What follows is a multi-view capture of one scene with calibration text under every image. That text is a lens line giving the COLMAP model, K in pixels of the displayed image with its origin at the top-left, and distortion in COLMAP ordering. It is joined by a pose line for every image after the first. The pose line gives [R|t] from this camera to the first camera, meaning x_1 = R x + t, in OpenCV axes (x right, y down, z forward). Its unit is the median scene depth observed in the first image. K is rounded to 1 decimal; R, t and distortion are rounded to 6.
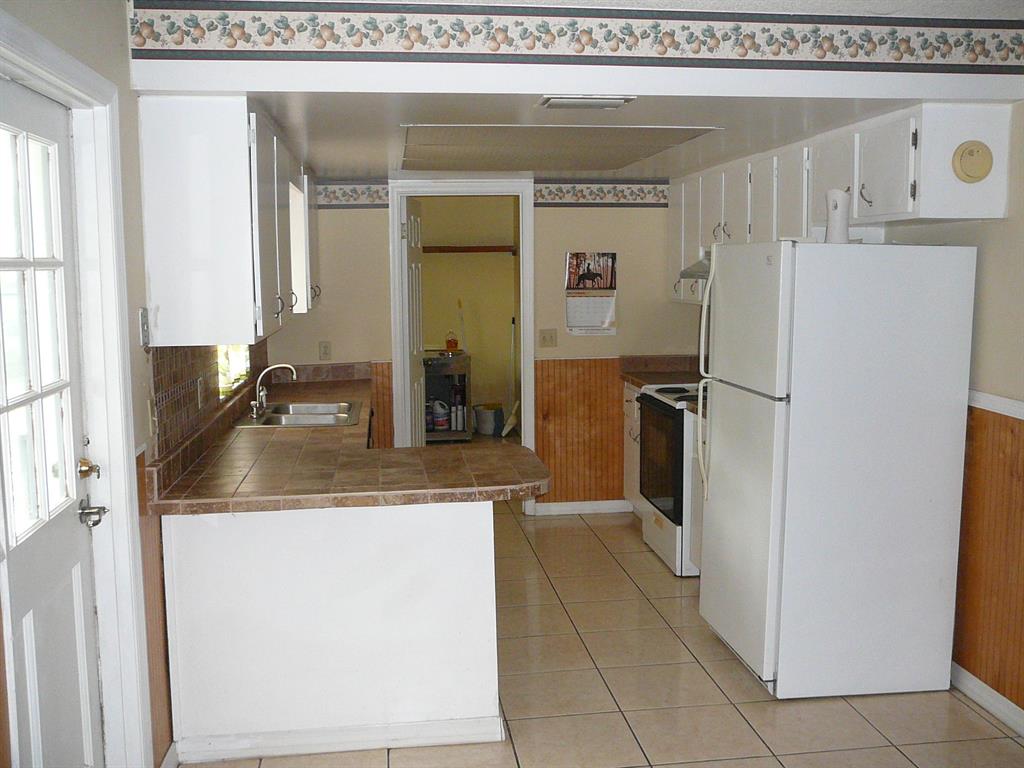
lens RADIAL K [[1052.3, 0, 511.3], [0, 1052.3, 385.8], [0, 0, 1]] dist [-0.052873, 0.000000]
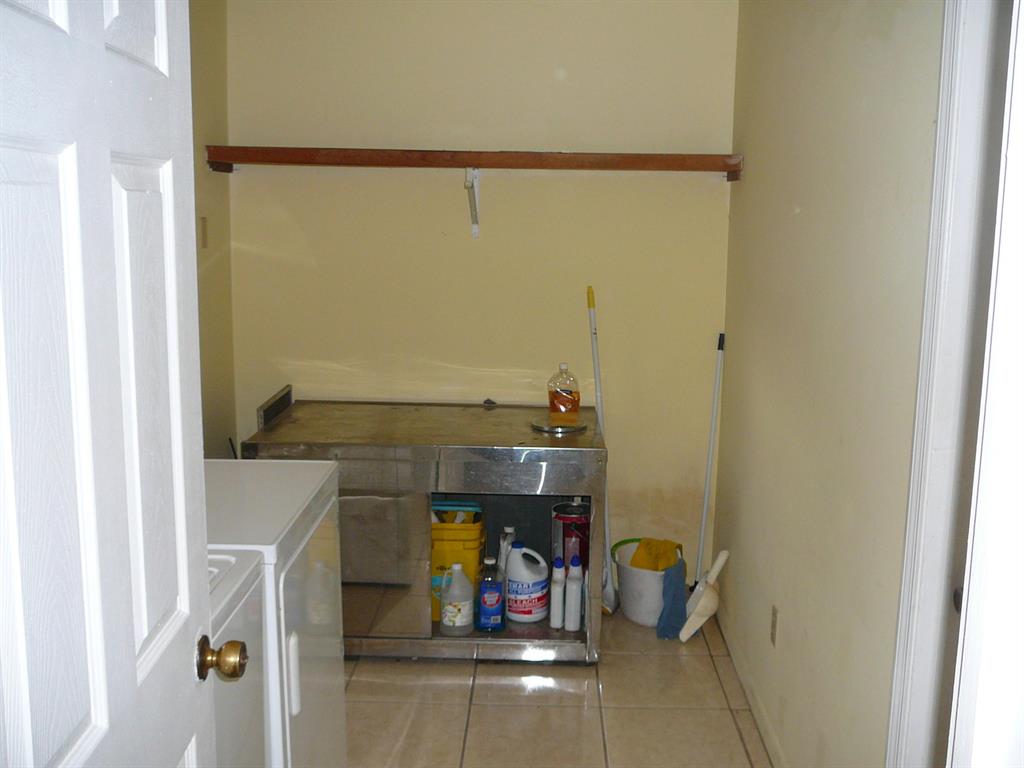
lens RADIAL K [[1052.3, 0, 511.9], [0, 1052.3, 381.1], [0, 0, 1]] dist [-0.052873, 0.000000]
pose [[0.987449, 0.049641, -0.149933, -0.016977], [-0.041483, 0.997509, 0.057055, -0.068818], [0.152392, -0.050119, 0.987048, 0.606910]]
